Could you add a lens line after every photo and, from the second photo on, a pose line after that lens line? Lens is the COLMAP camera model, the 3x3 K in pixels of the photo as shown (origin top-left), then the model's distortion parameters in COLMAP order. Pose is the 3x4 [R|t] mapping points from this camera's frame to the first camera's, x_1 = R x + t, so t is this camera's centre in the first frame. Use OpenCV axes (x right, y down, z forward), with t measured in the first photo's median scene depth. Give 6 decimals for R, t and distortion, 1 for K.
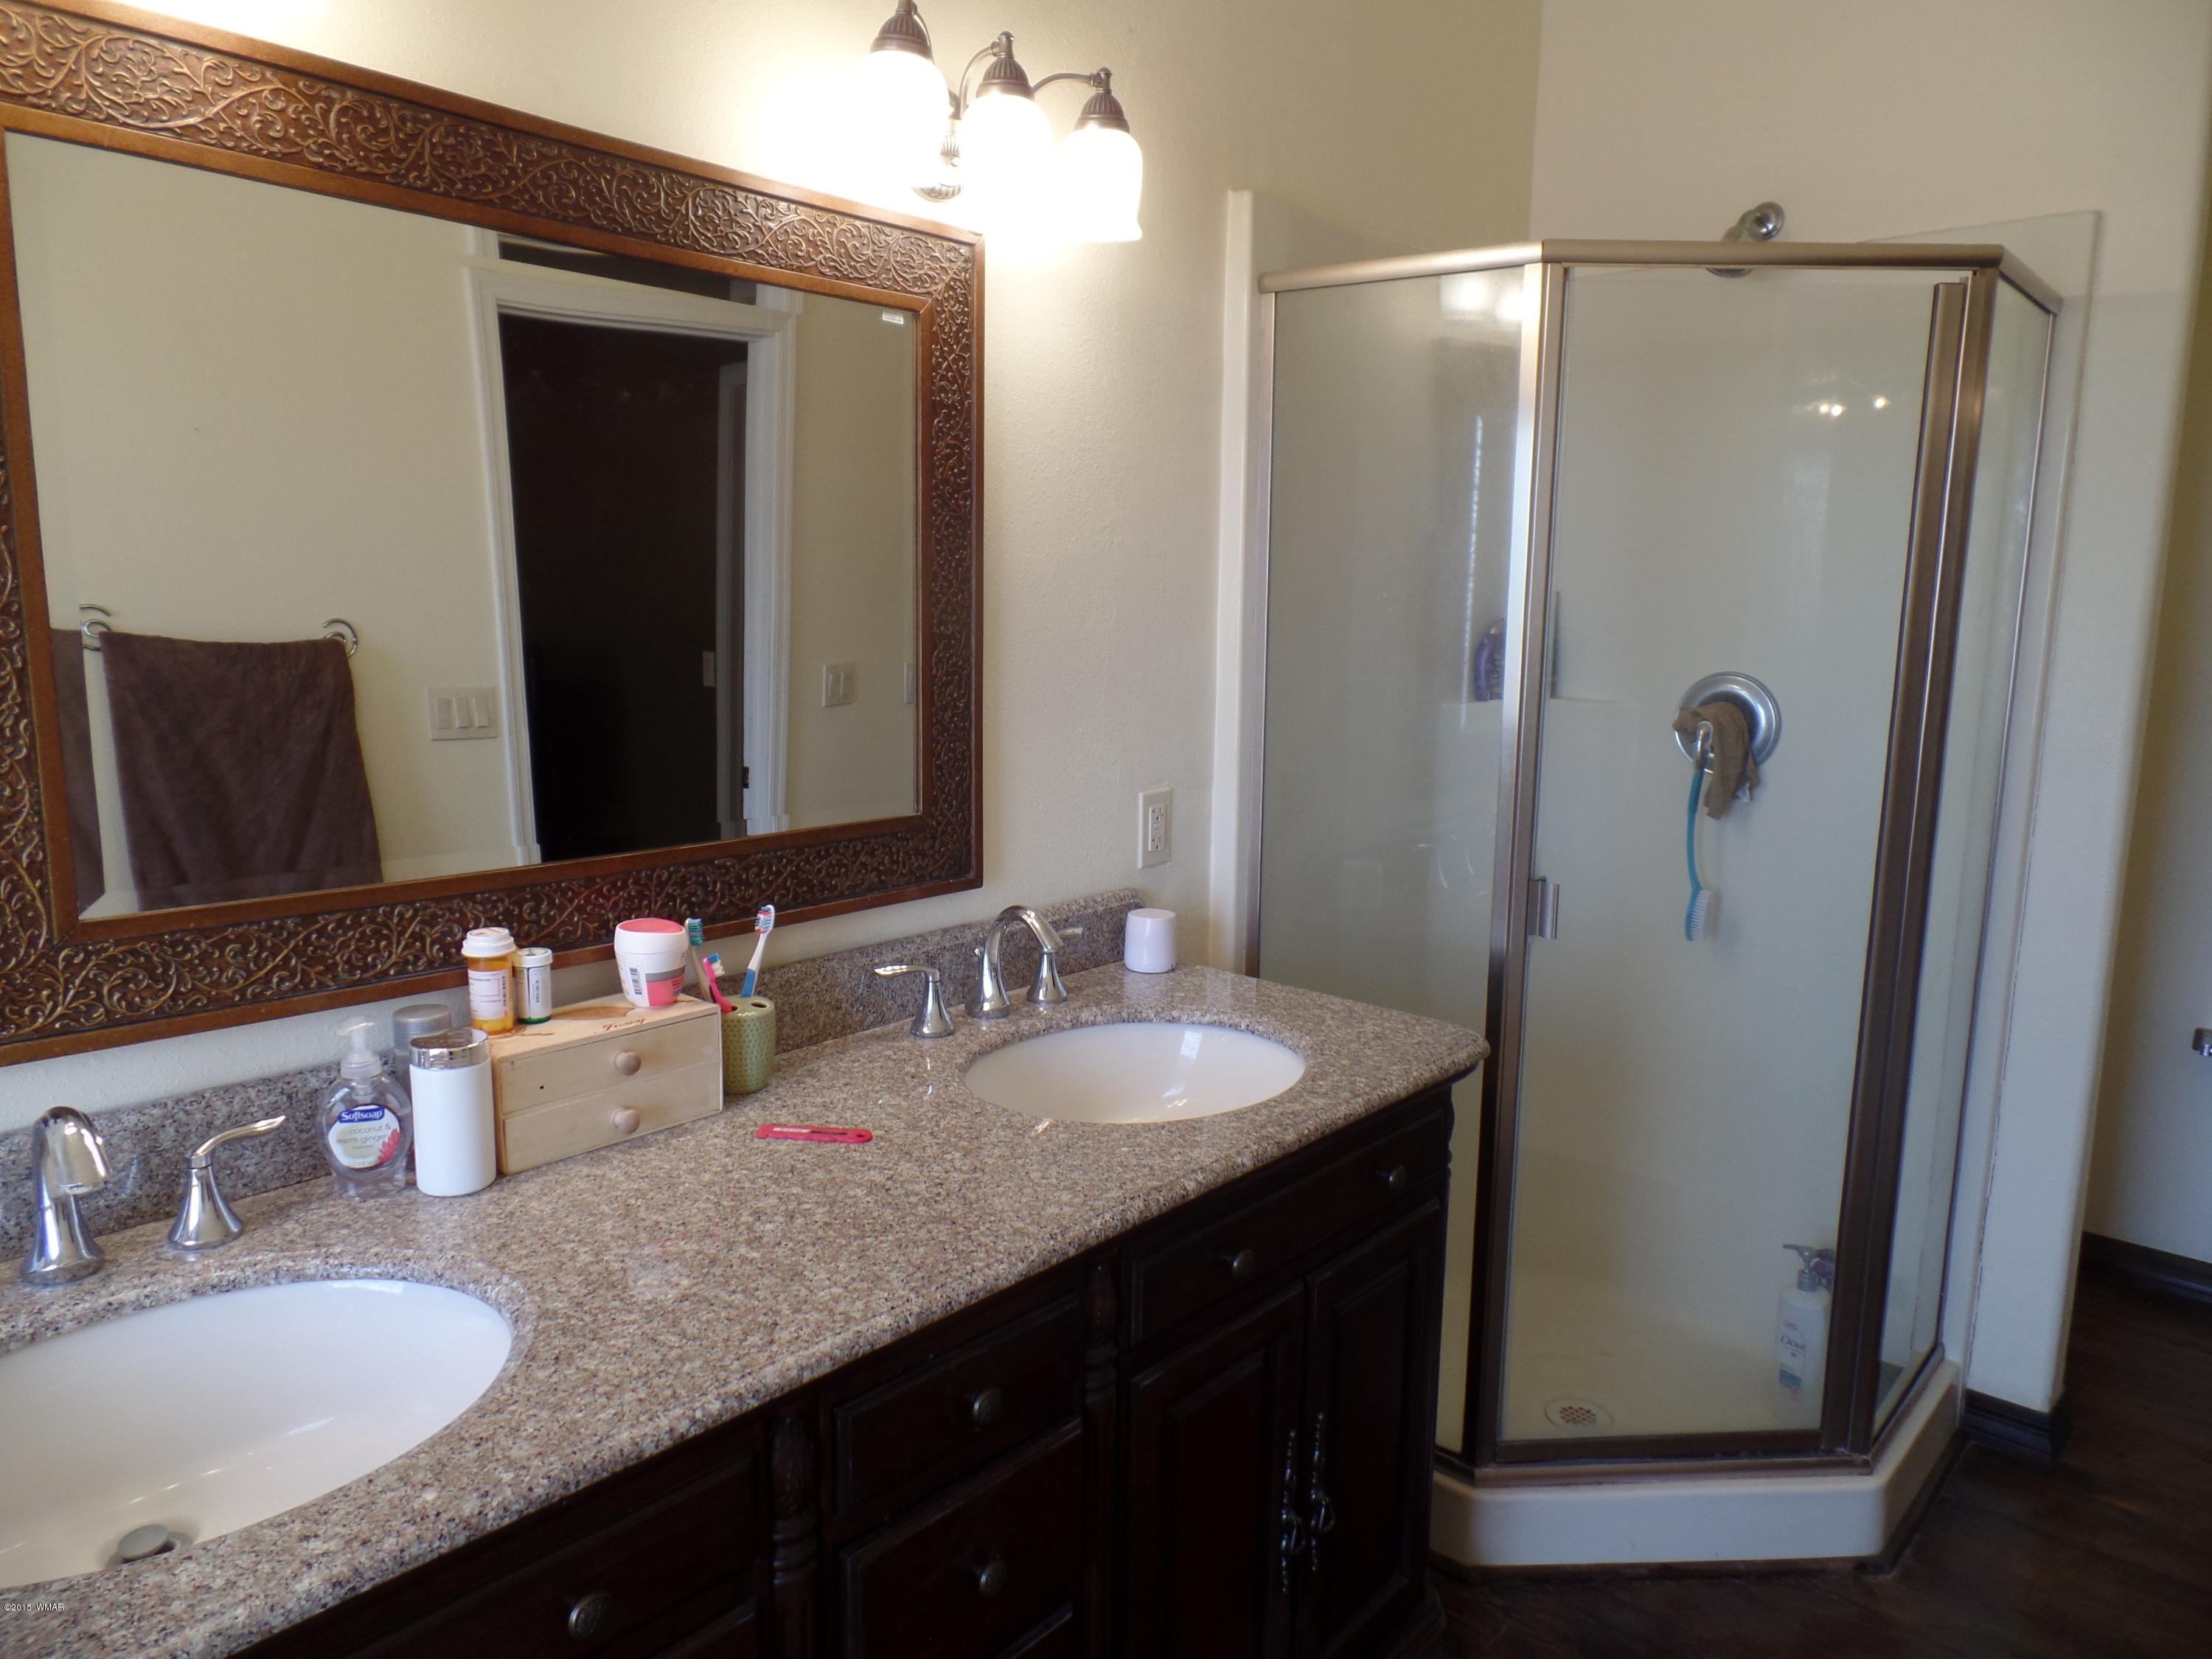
lens RADIAL K [[1525.9, 0, 1105.4], [0, 1525.9, 838.5], [0, 0, 1]] dist [0.003020, 0.003090]
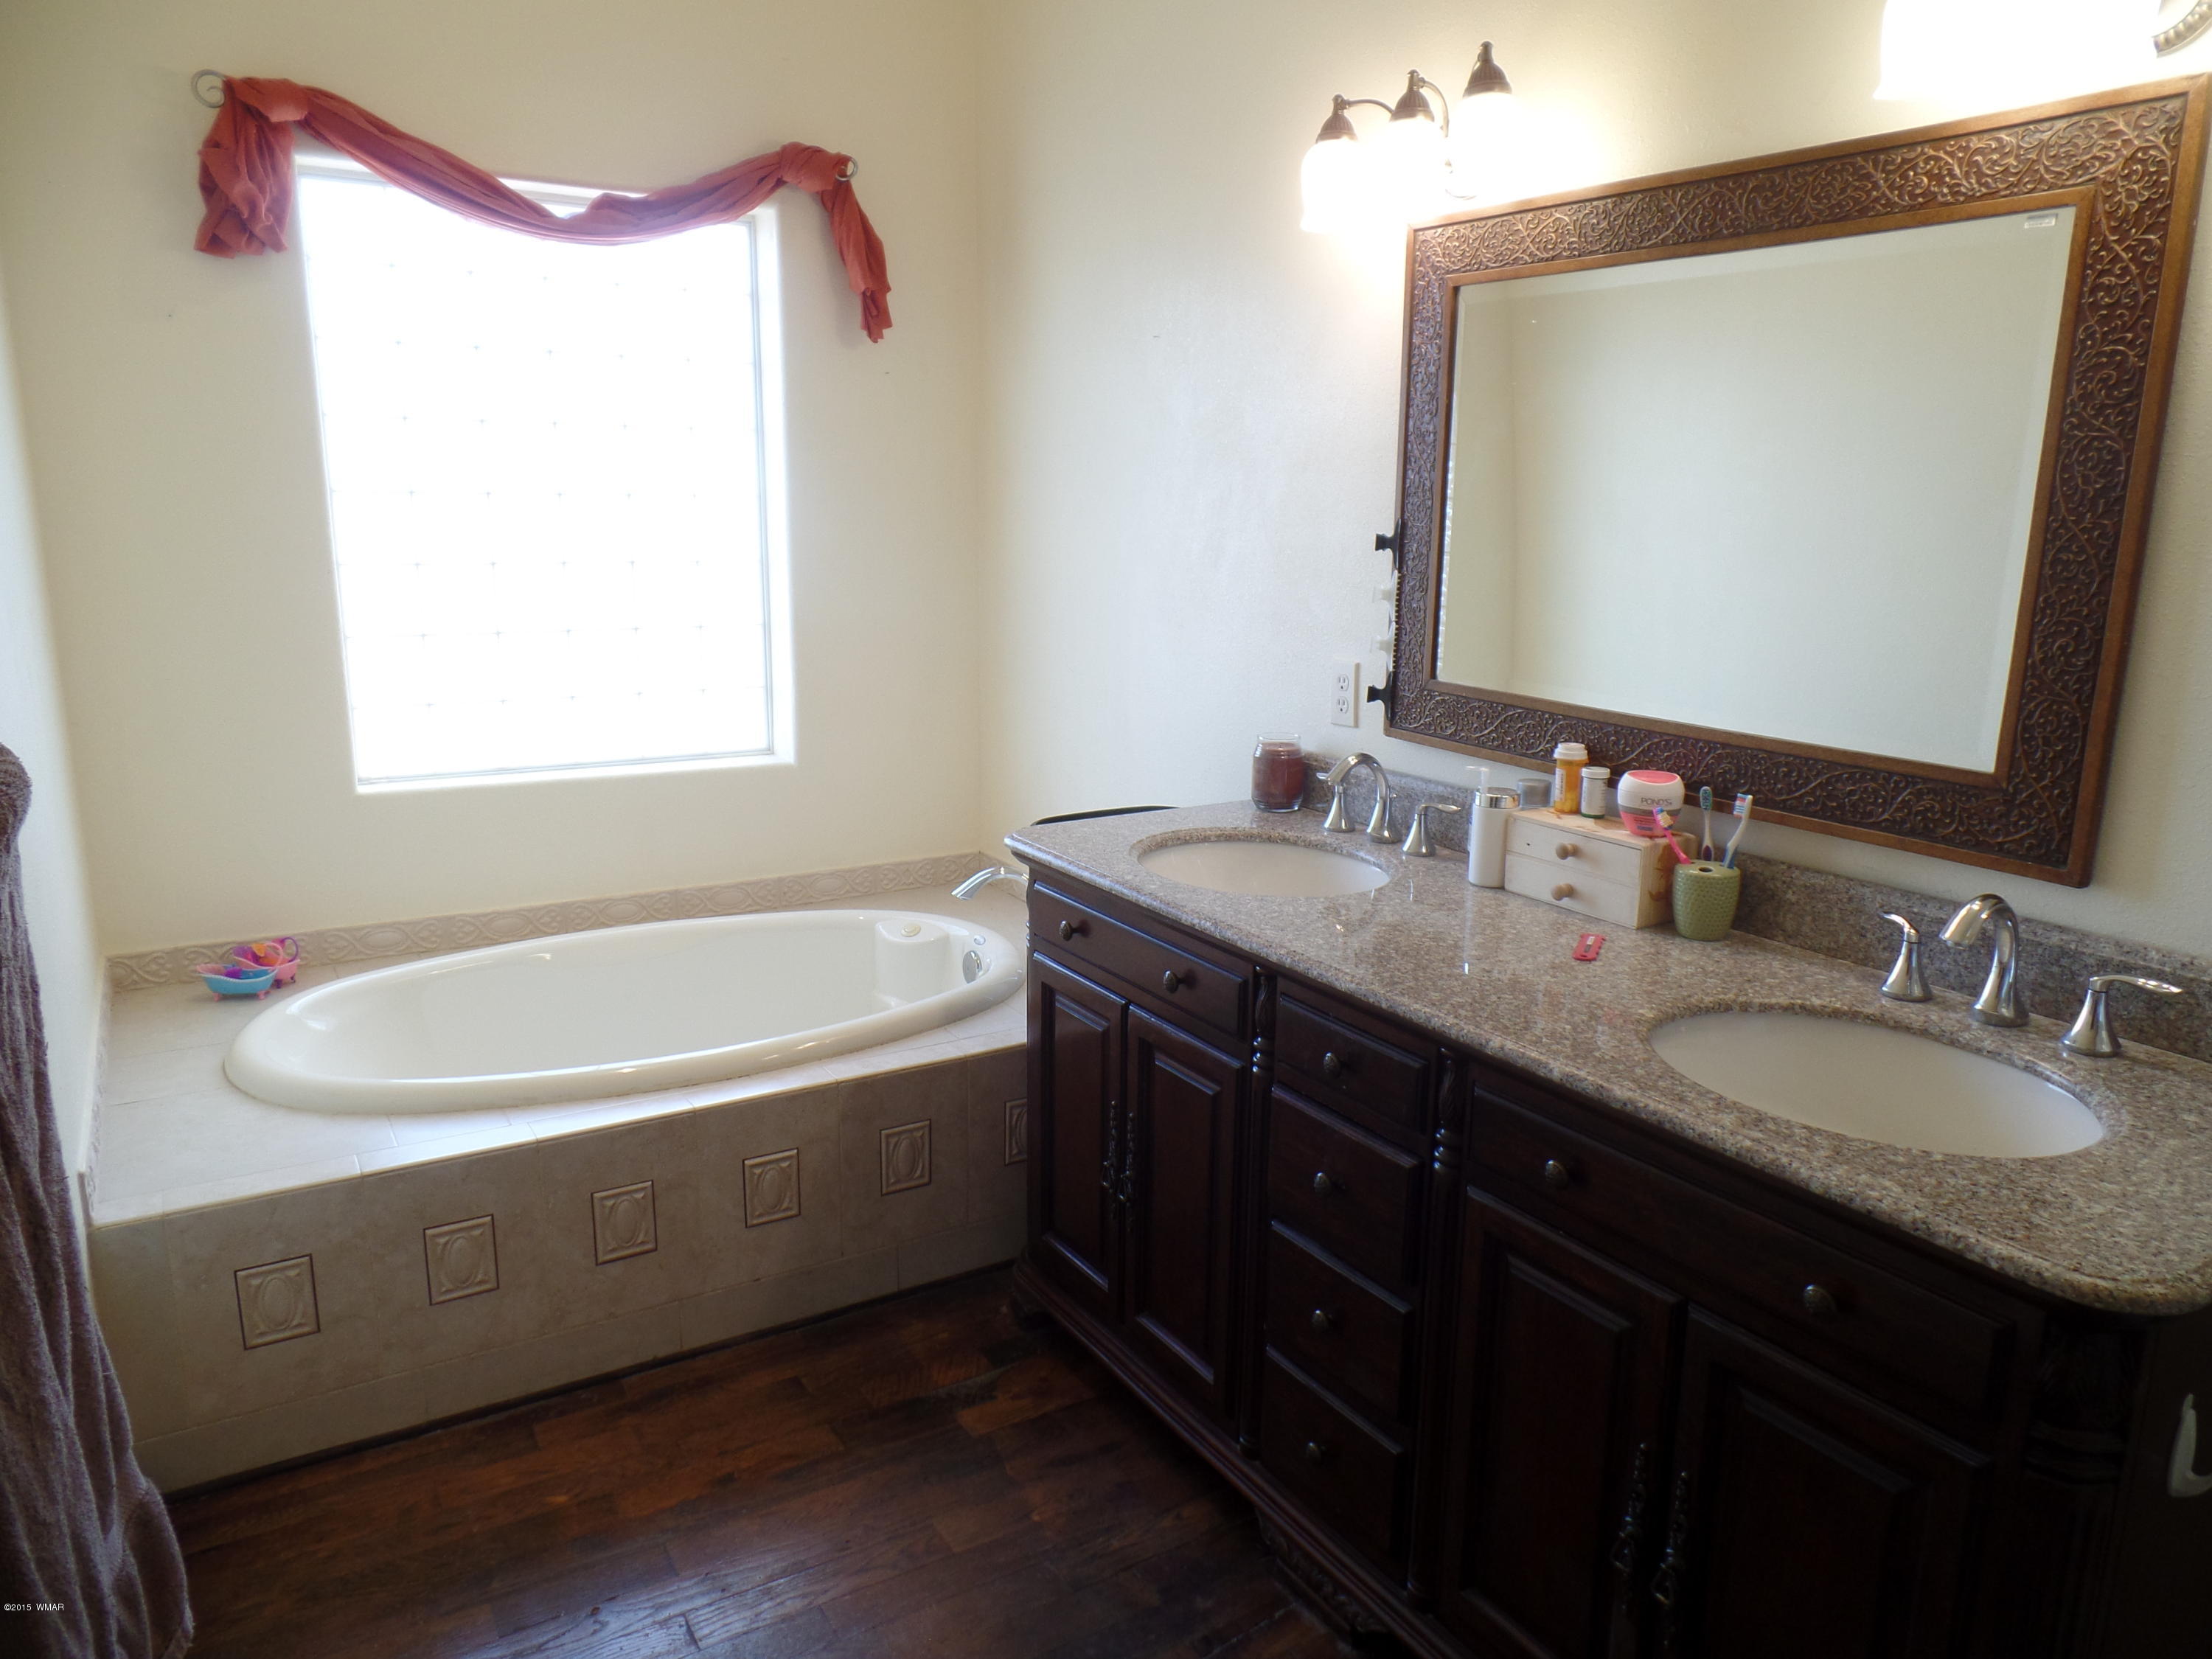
lens RADIAL K [[1525.9, 0, 1103.8], [0, 1525.9, 823.4], [0, 0, 1]] dist [0.003020, 0.003090]
pose [[-0.288925, 0.209503, -0.934147, 0.952897], [-0.154671, 0.952728, 0.261509, -0.155460], [0.944774, 0.220042, -0.242863, 0.783779]]
